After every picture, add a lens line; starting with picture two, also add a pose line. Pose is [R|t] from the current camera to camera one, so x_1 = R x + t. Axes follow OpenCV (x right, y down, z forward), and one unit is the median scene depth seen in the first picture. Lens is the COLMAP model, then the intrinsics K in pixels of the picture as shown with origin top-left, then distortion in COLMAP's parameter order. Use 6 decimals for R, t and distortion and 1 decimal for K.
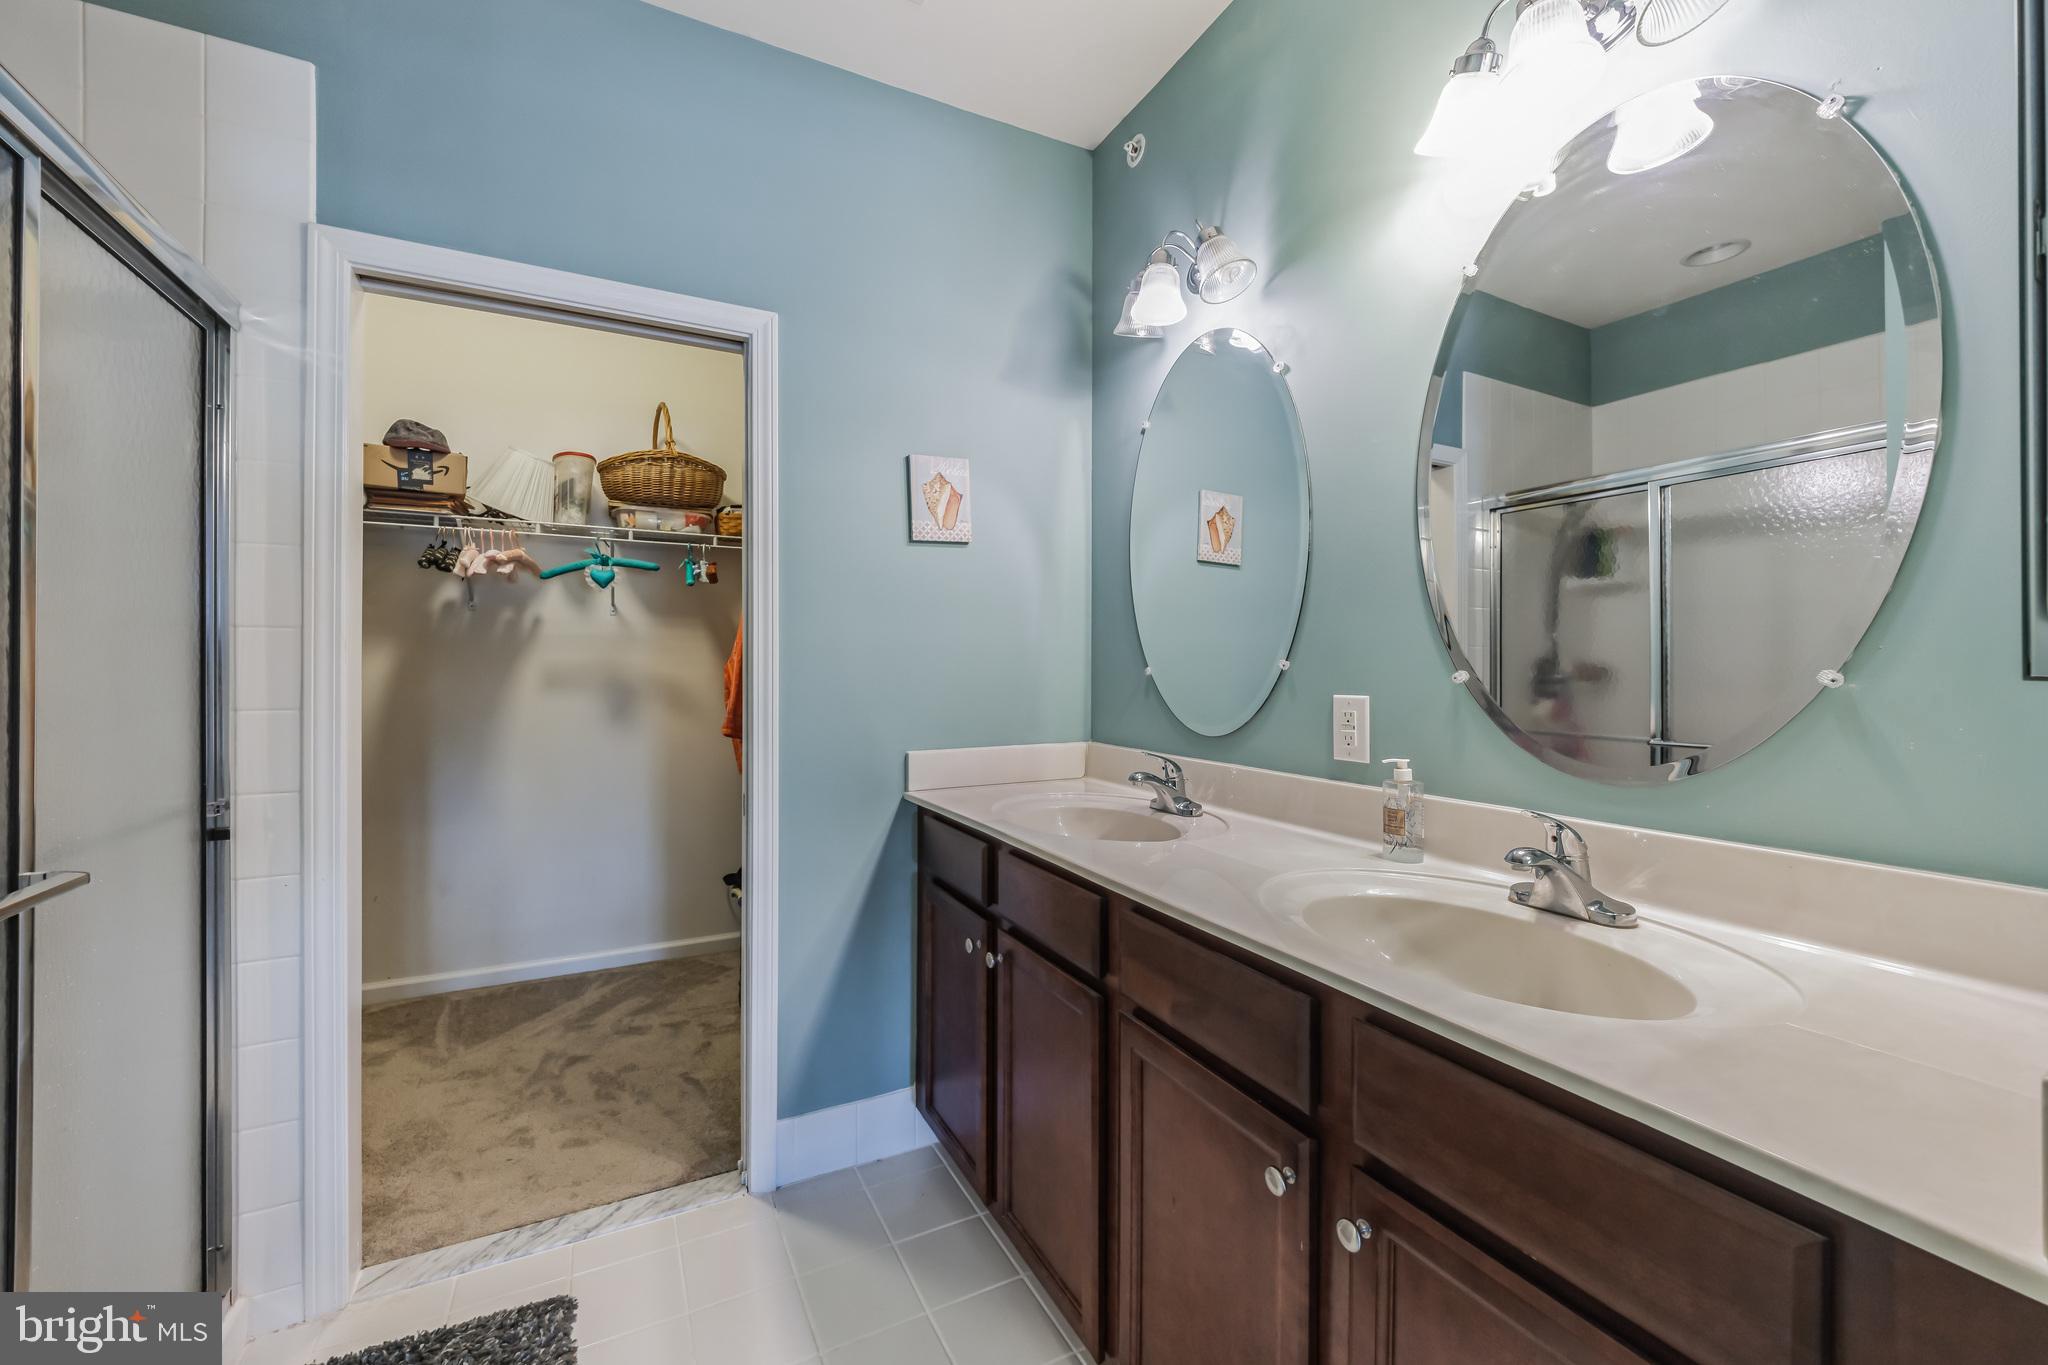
lens RADIAL K [[793.8, 0, 1025.4], [0, 793.8, 676.0], [0, 0, 1]] dist [-0.001142, 0.000089]
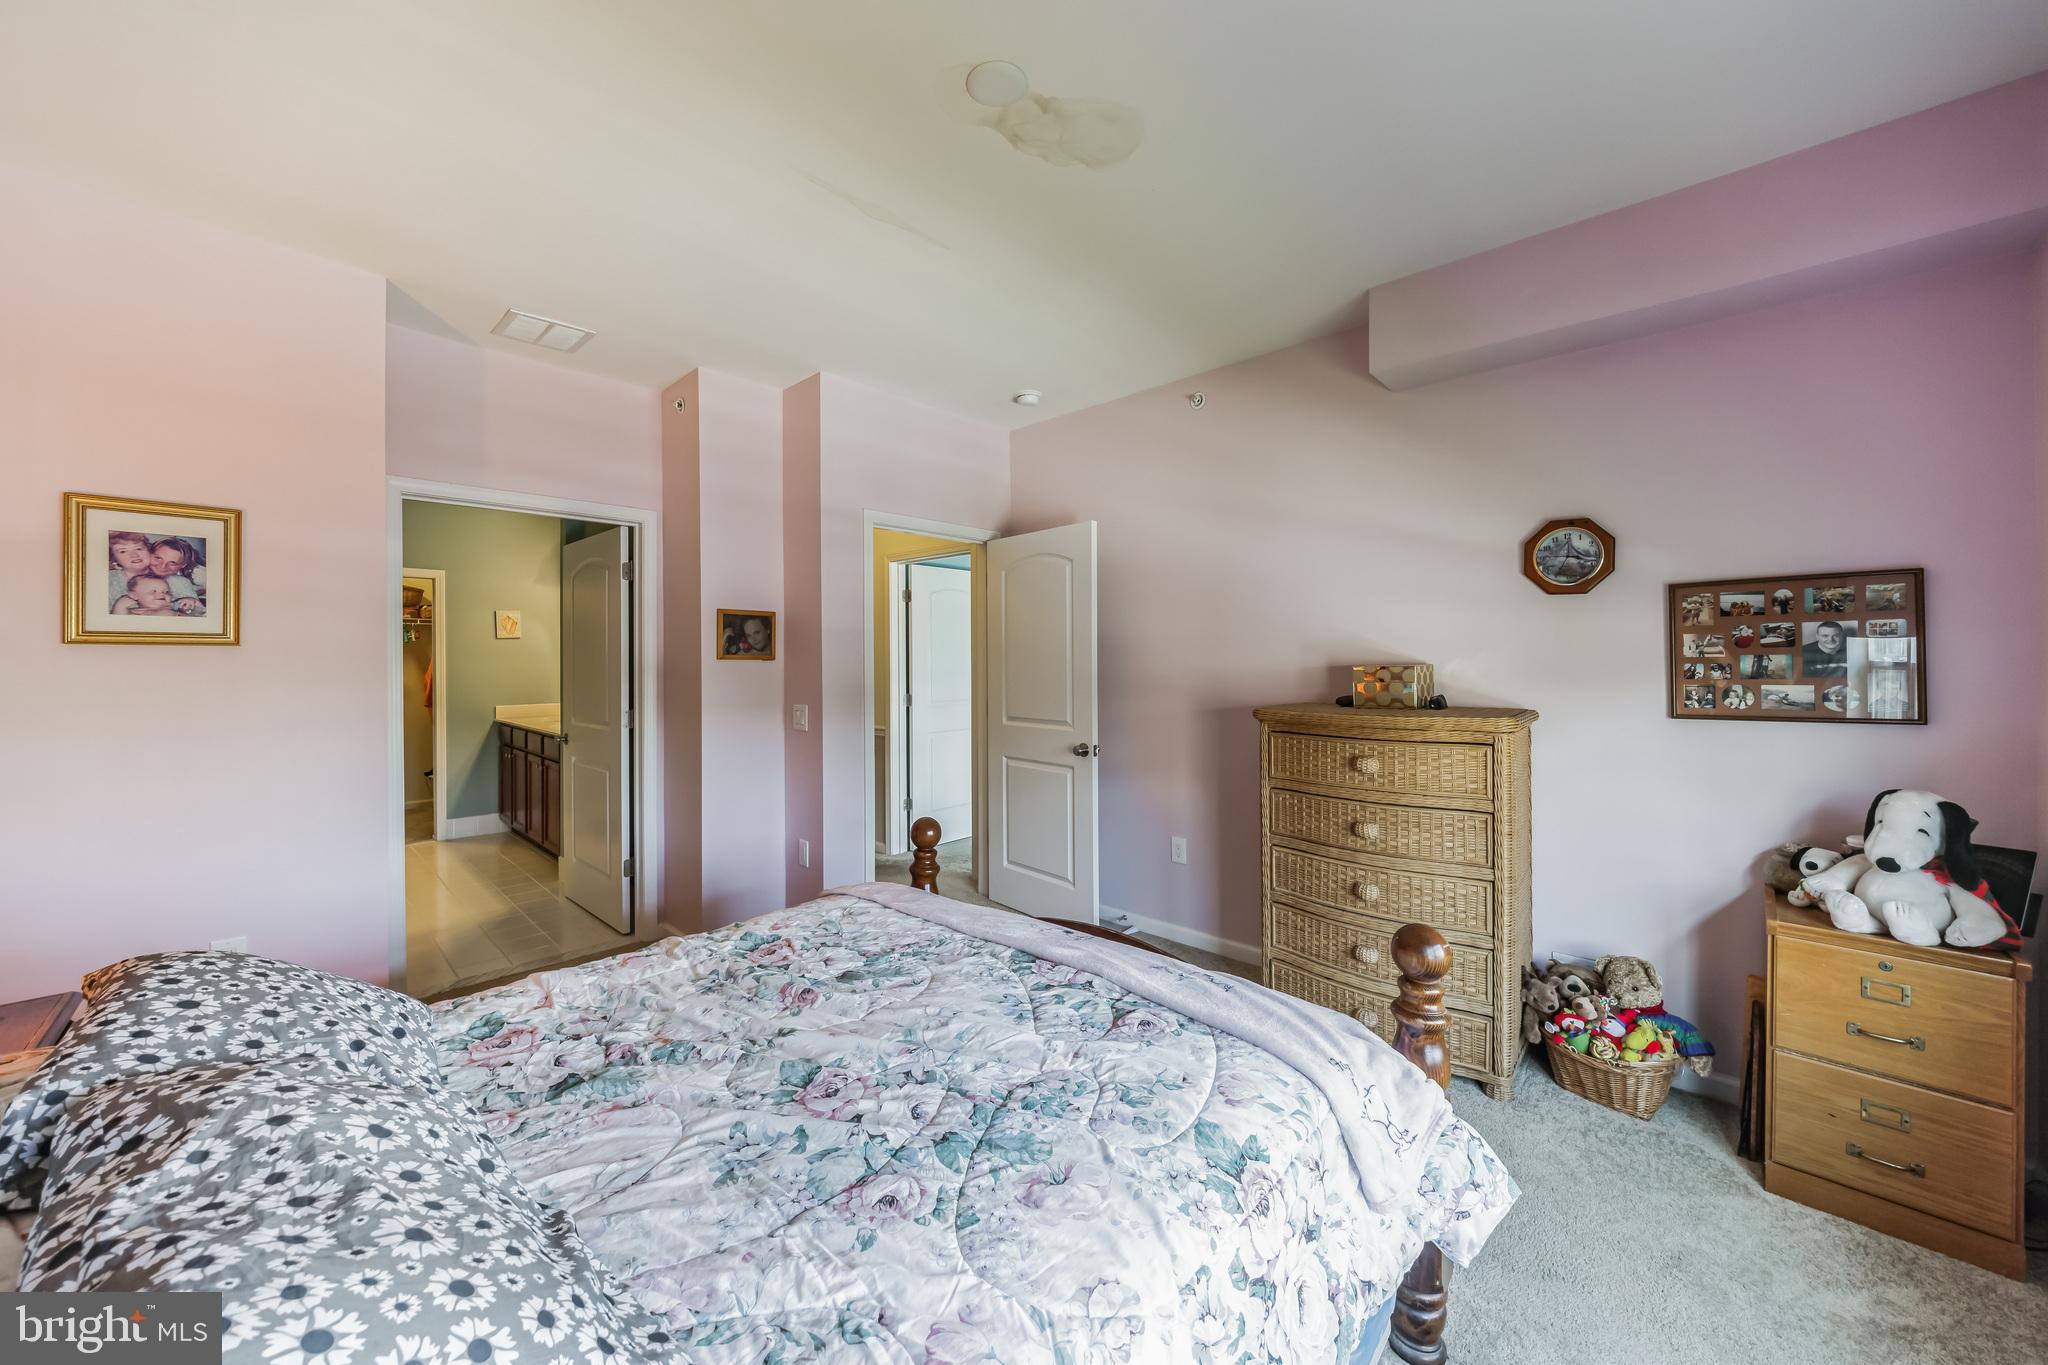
lens RADIAL K [[768.7, 0, 1017.7], [0, 768.7, 673.2], [0, 0, 1]] dist [-0.001291, -0.000689]
pose [[0.952057, -0.004101, 0.305892, 0.888818], [0.004888, 0.999986, -0.001809, -0.015919], [-0.305880, 0.003217, 0.952065, -2.527152]]
